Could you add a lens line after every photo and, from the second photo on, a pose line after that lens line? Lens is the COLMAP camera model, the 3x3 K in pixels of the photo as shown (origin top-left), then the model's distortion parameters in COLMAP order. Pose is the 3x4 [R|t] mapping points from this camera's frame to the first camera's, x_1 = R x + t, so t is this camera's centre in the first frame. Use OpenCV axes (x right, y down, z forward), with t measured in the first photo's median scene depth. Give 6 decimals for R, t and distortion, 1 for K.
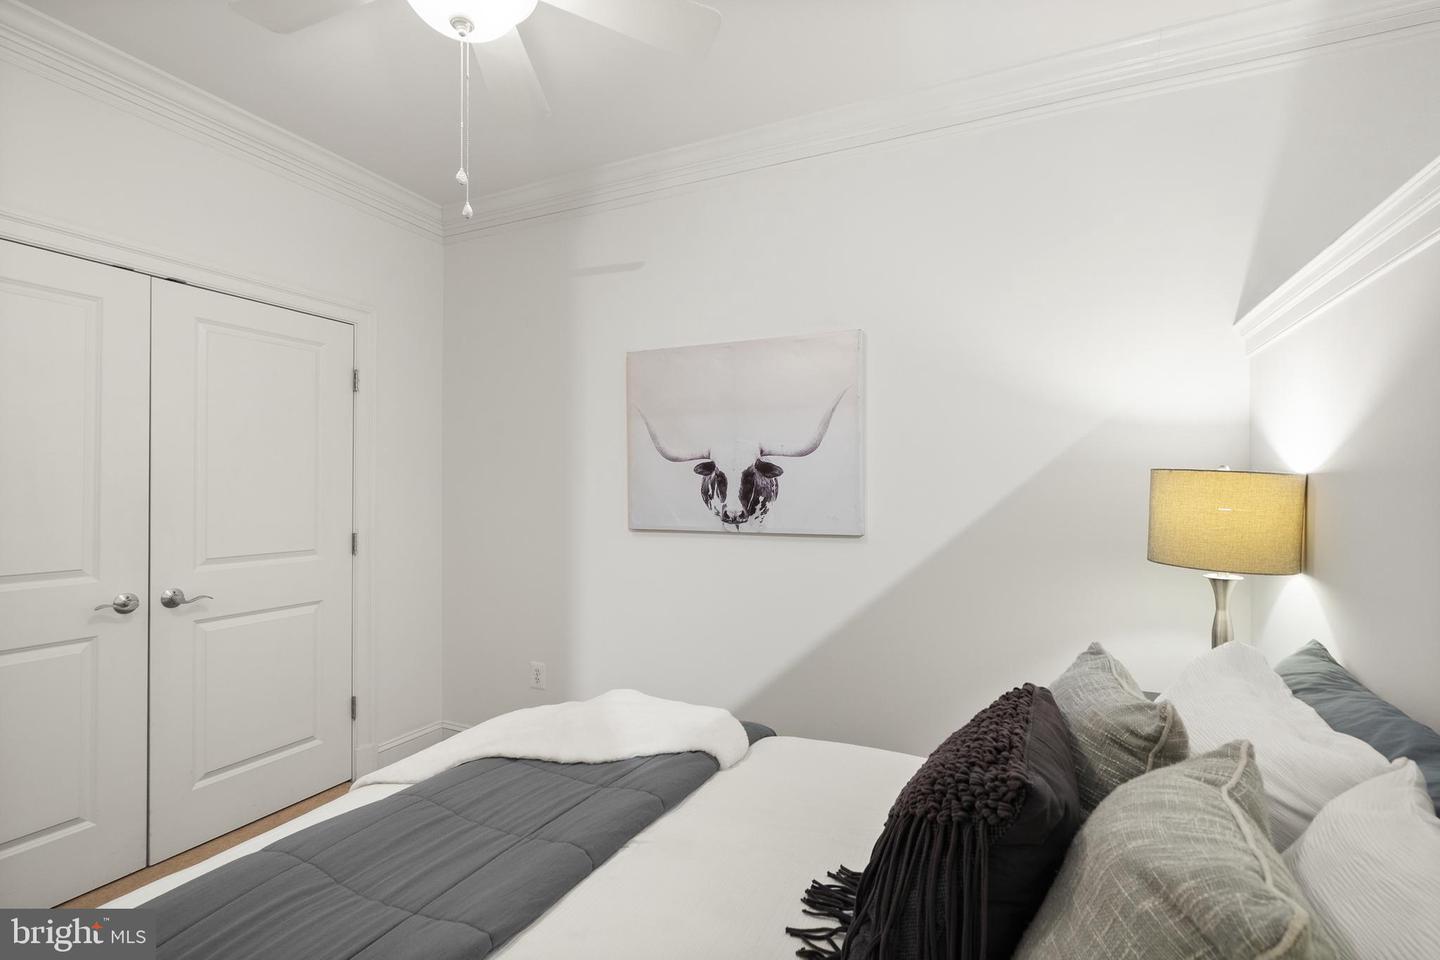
lens RADIAL K [[669.8, 0, 712.2], [0, 669.8, 480.8], [0, 0, 1]] dist [0.000791, 0.000241]
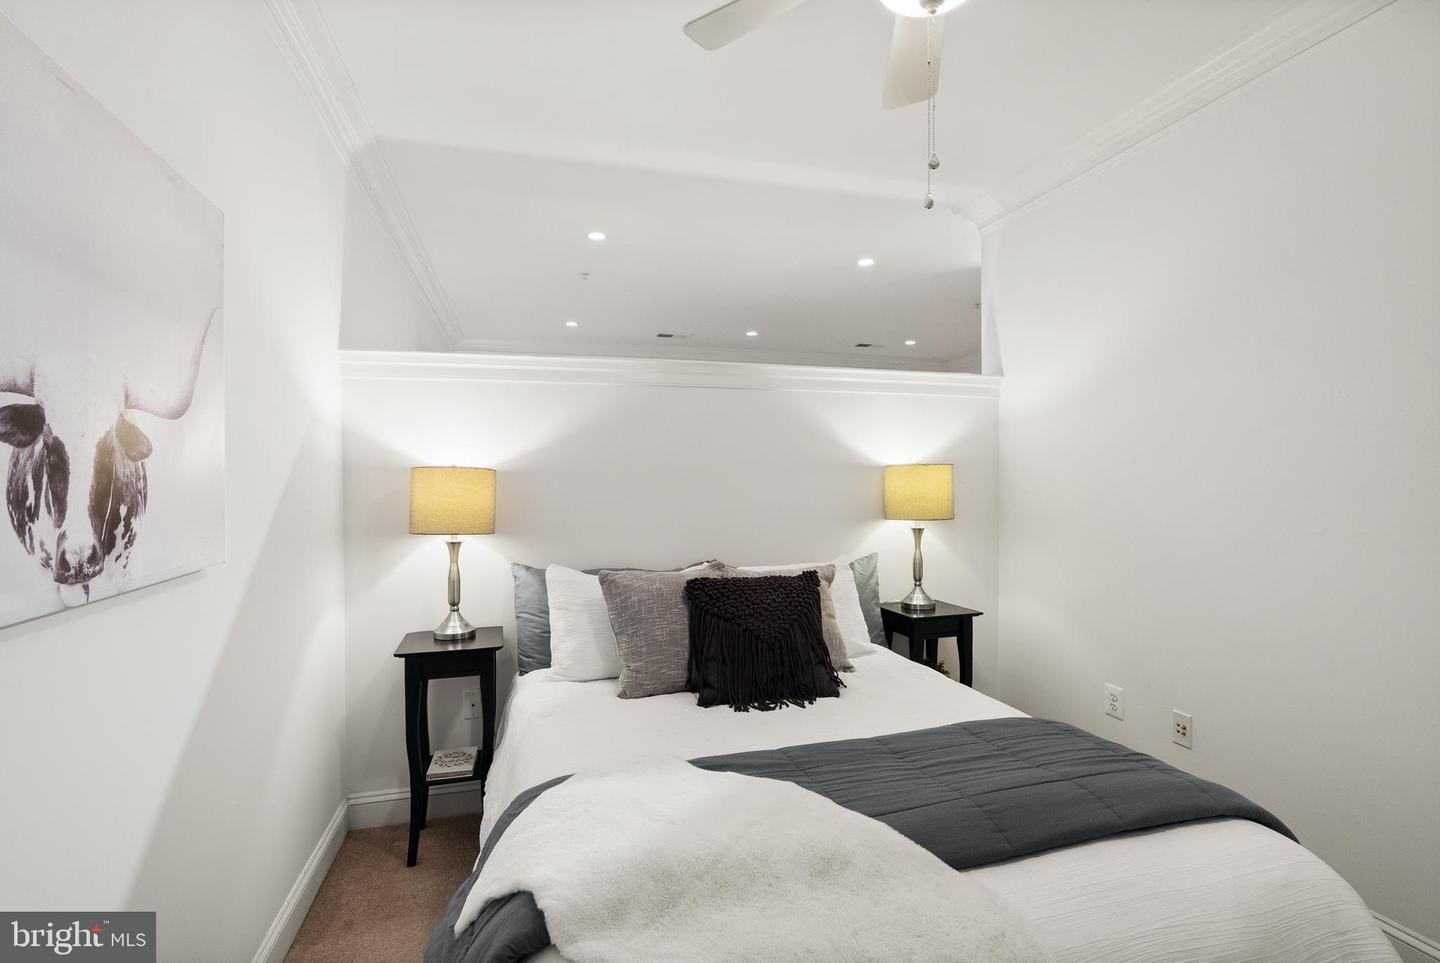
lens RADIAL K [[677.8, 0, 720.0], [0, 677.8, 481.5], [0, 0, 1]] dist [-0.000692, -0.000105]
pose [[-0.661430, -0.005140, 0.749989, -0.482376], [-0.009964, 0.999948, -0.001935, 0.005970], [-0.749941, -0.008753, -0.661447, 0.996814]]
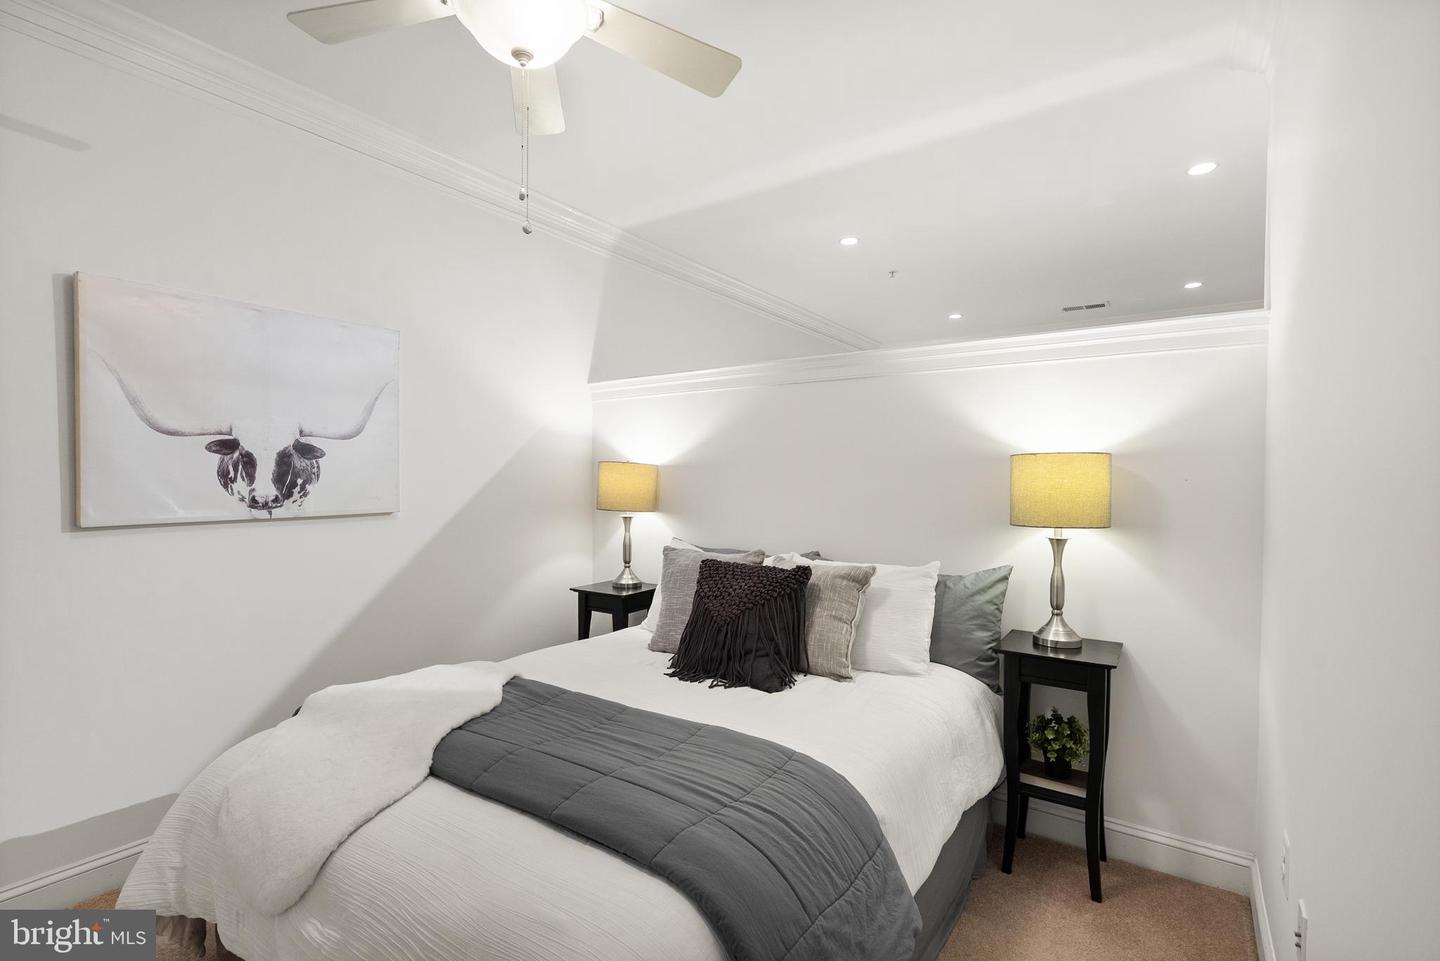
lens RADIAL K [[669.8, 0, 712.2], [0, 669.8, 481.3], [0, 0, 1]] dist [0.000791, 0.000241]
pose [[0.170494, -0.012848, 0.985275, -0.761011], [-0.017903, 0.999710, 0.016134, 0.000843], [-0.985196, -0.020390, 0.170214, 0.260661]]
